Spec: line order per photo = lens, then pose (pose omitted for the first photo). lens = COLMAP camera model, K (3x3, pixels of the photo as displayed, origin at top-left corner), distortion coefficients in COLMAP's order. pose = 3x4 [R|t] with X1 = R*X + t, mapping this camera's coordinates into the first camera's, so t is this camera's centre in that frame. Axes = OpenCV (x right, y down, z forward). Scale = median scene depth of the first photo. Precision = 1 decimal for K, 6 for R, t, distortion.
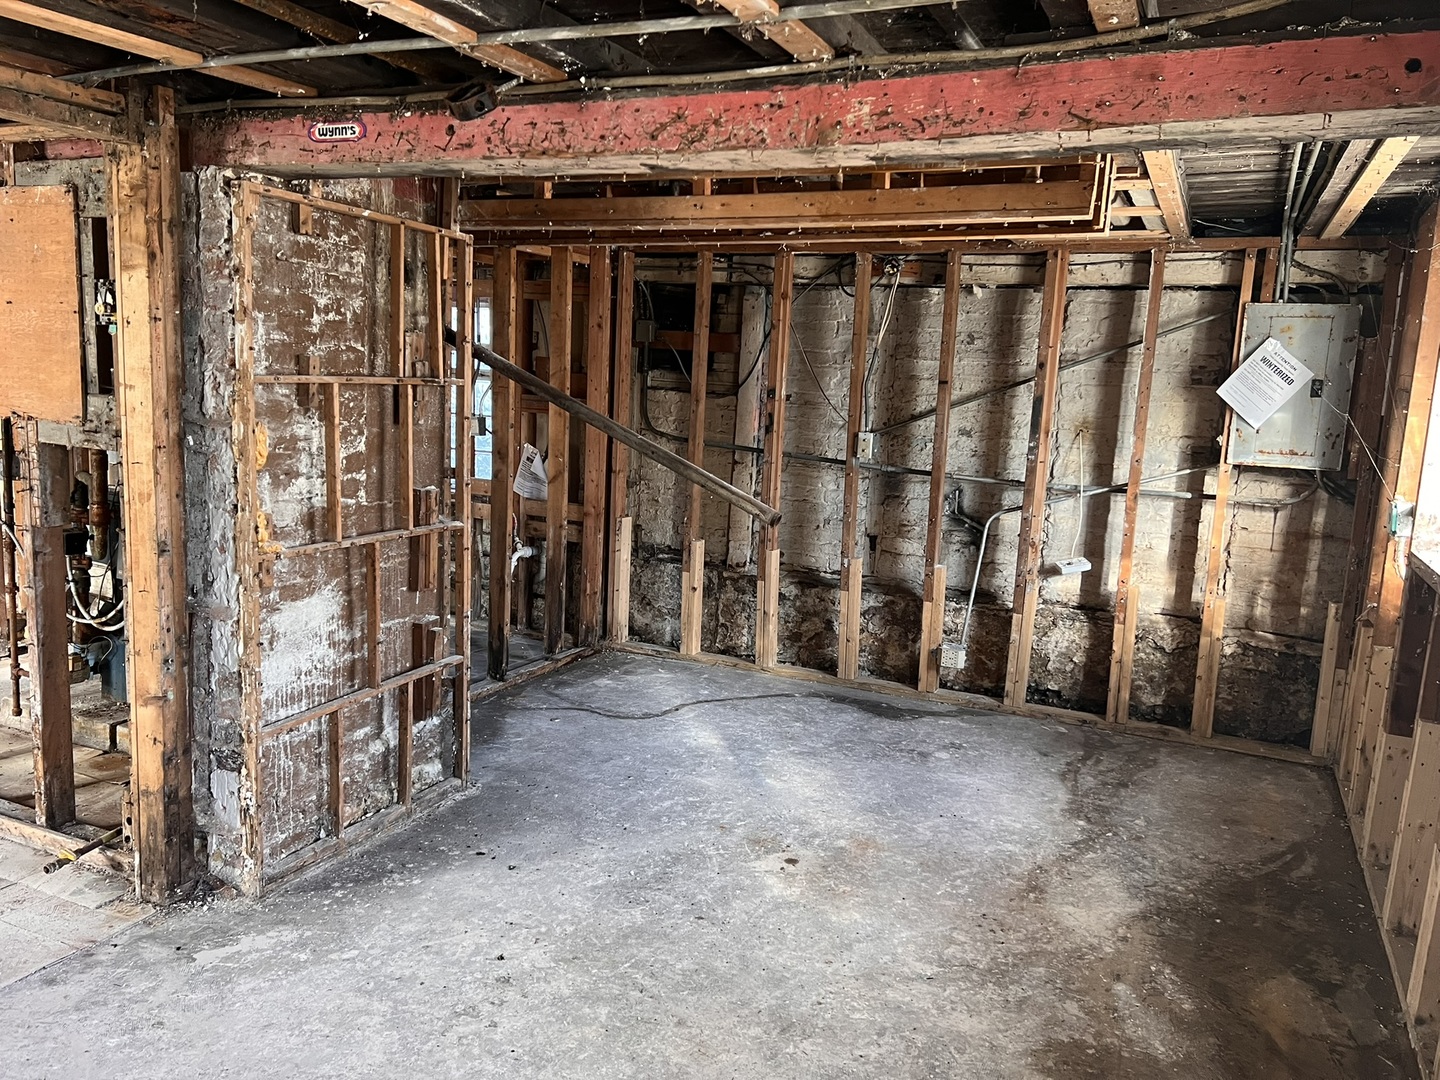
lens RADIAL K [[1086.1, 0, 728.1], [0, 1086.1, 538.3], [0, 0, 1]] dist [0.061918, -0.060504]
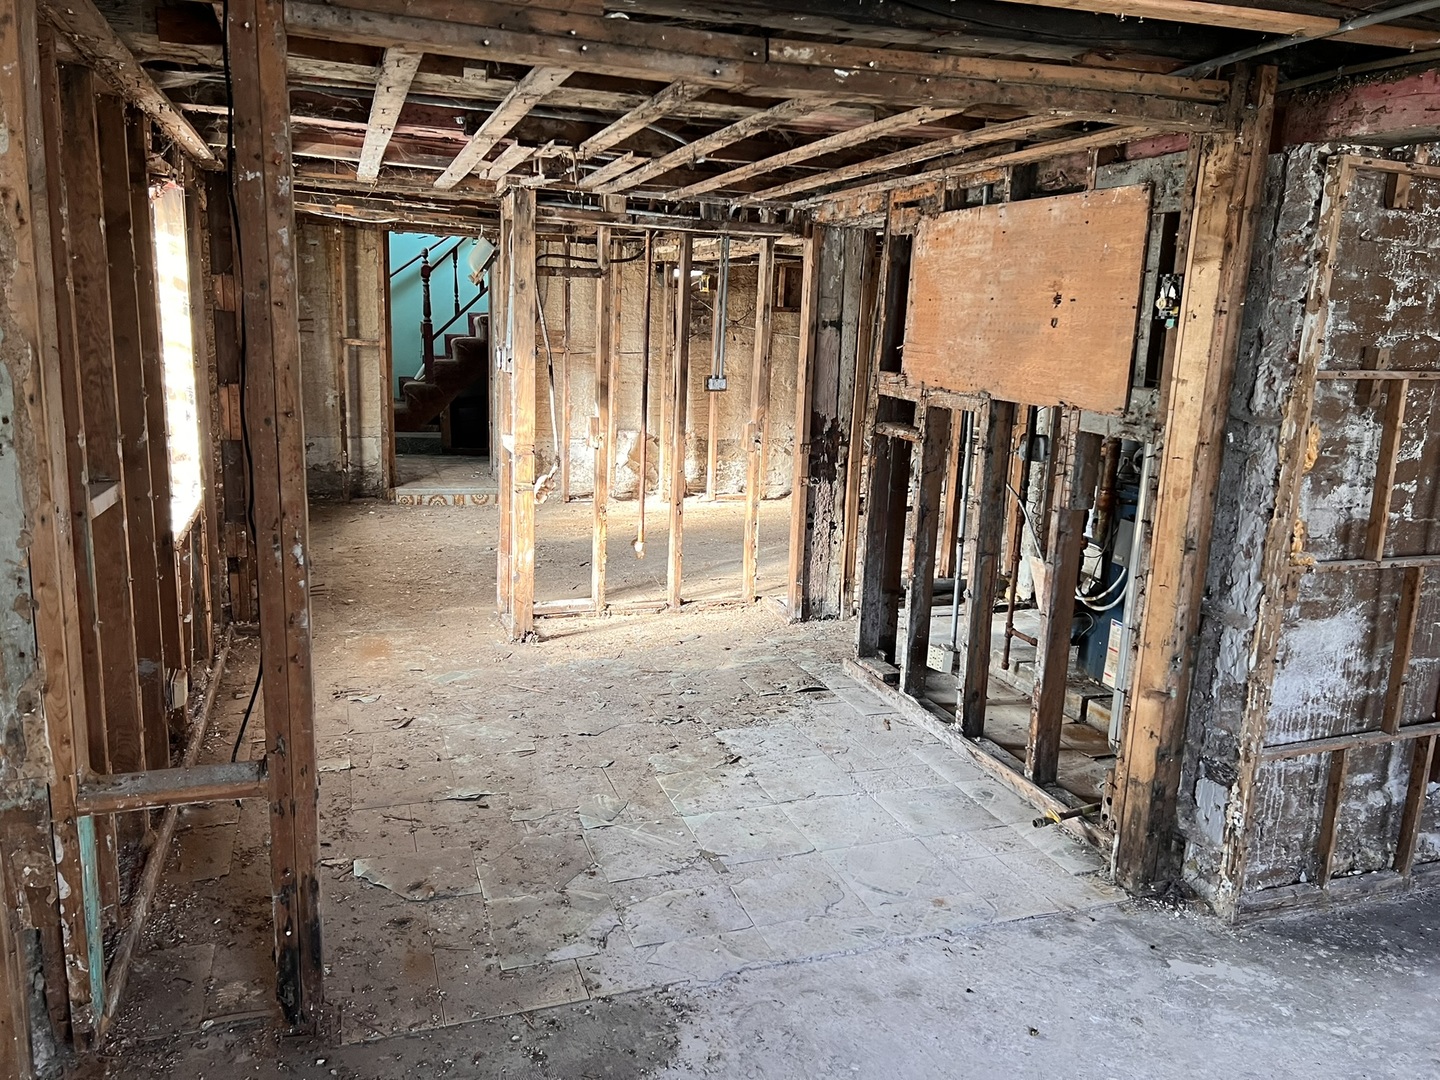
lens RADIAL K [[1086.1, 0, 717.7], [0, 1086.1, 541.8], [0, 0, 1]] dist [0.061918, -0.060504]
pose [[0.690801, 0.126755, -0.711848, -0.102206], [-0.114914, 0.991247, 0.064990, -0.009357], [0.713855, 0.036906, 0.699320, 0.011175]]
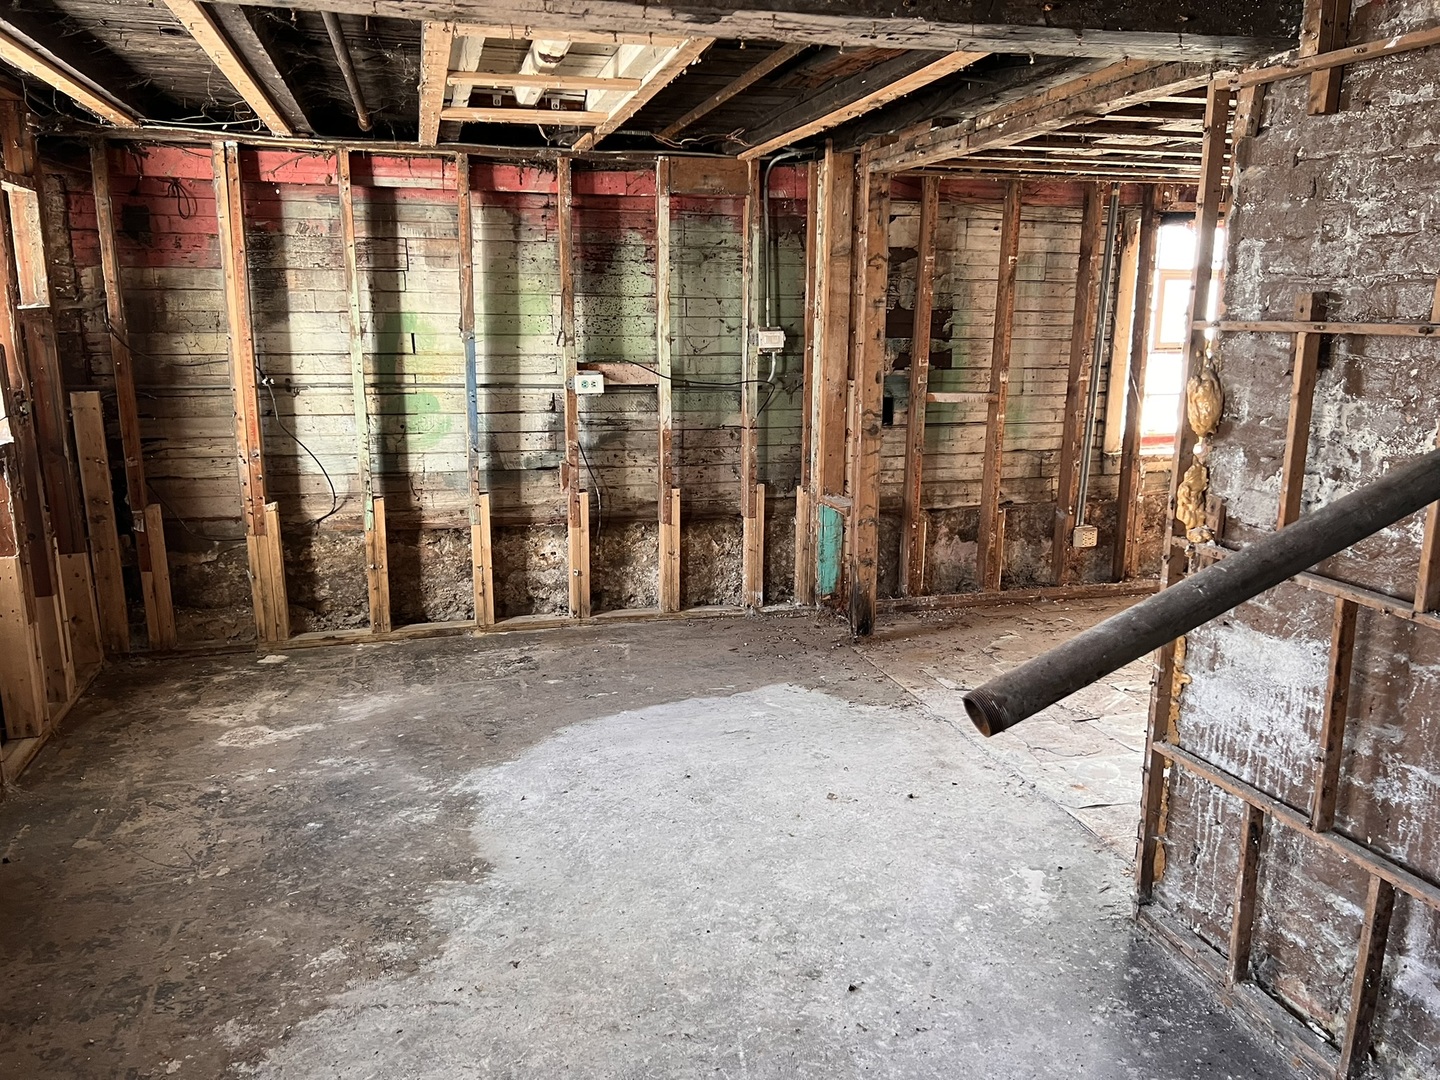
lens RADIAL K [[1086.1, 0, 731.9], [0, 1086.1, 537.4], [0, 0, 1]] dist [0.061918, -0.060504]
pose [[-0.760448, 0.086090, -0.643667, 0.361650], [-0.141821, 0.945233, 0.293976, -0.177837], [0.633724, 0.314839, -0.706591, 1.342548]]
